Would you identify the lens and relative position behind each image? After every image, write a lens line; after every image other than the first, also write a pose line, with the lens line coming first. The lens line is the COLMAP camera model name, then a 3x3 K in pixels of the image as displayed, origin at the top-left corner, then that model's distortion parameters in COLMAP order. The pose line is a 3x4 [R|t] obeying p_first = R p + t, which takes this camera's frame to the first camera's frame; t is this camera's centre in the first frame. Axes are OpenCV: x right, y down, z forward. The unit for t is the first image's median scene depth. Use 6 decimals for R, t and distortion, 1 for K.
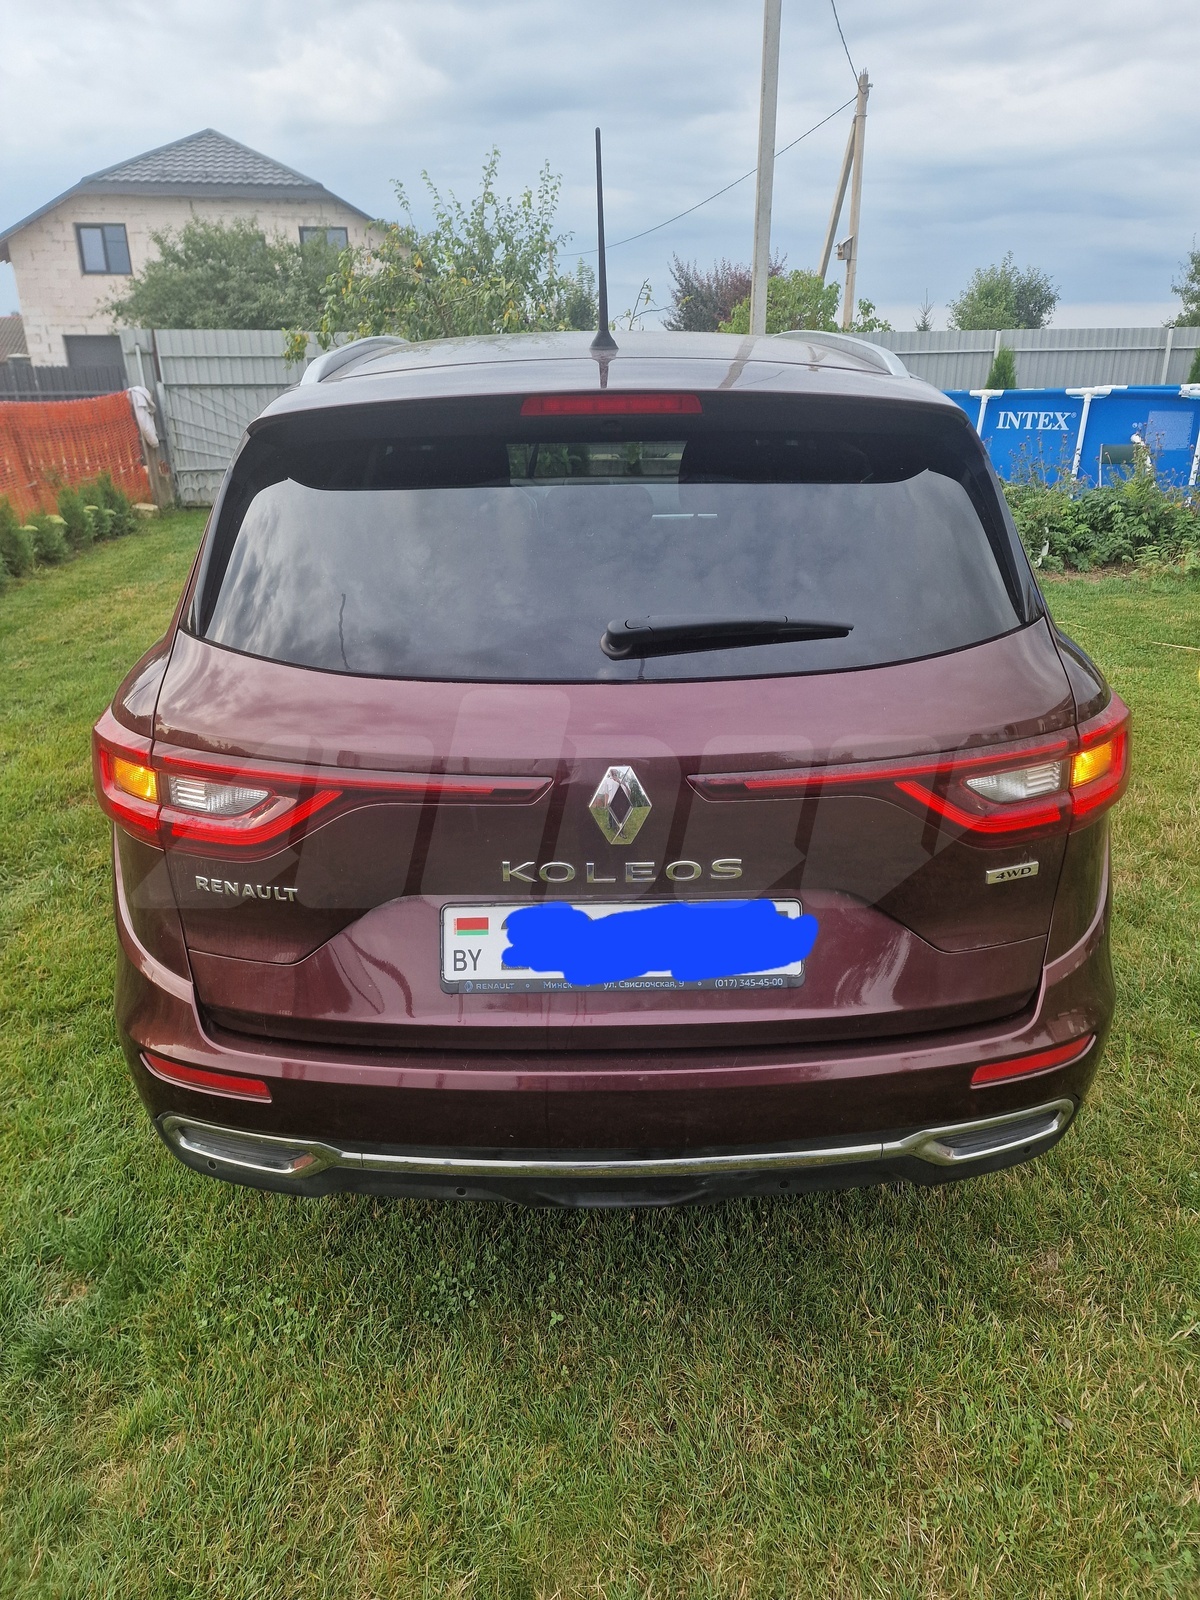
lens RADIAL K [[1078.6, 0, 597.5], [0, 1078.6, 797.1], [0, 0, 1]] dist [0.034406, 0.001758]
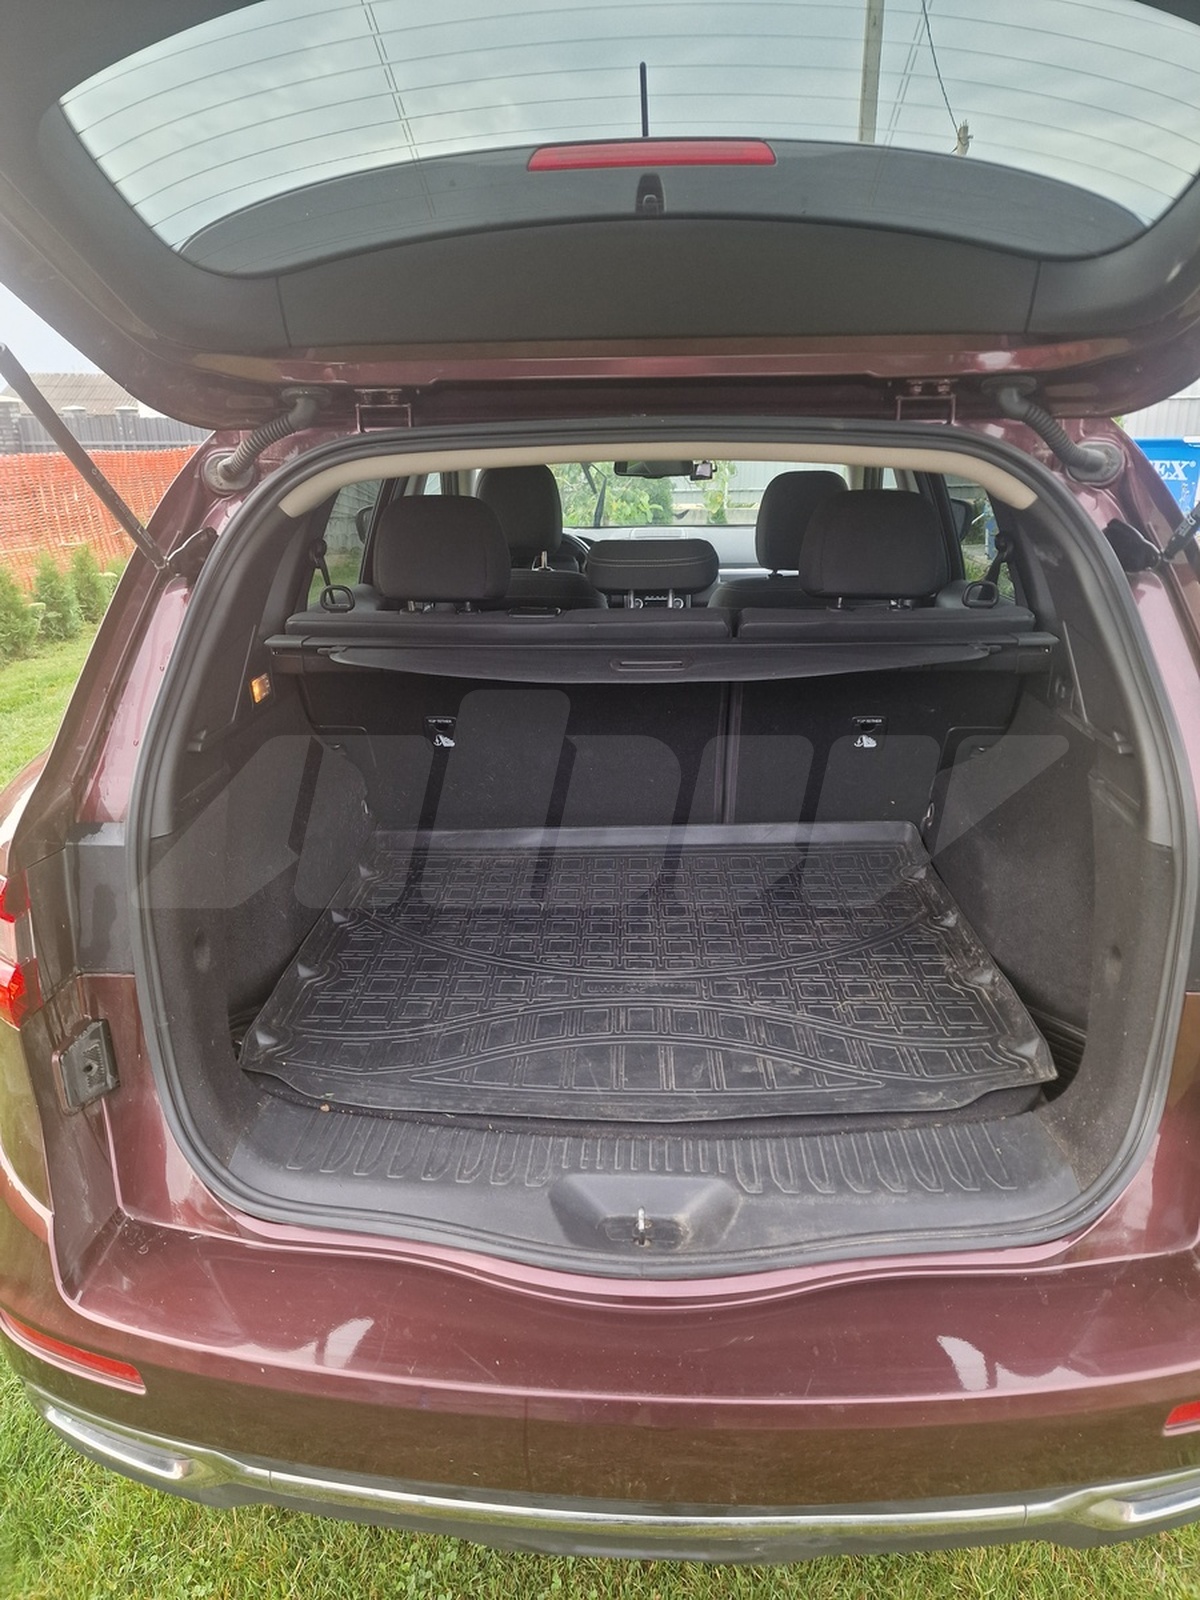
lens RADIAL K [[1078.6, 0, 604.2], [0, 1078.6, 800.0], [0, 0, 1]] dist [0.034406, 0.001758]
pose [[0.997326, 0.023965, -0.069038, 0.029265], [-0.026681, 0.998895, -0.038694, -0.065615], [0.068034, 0.040432, 0.996863, 0.218395]]
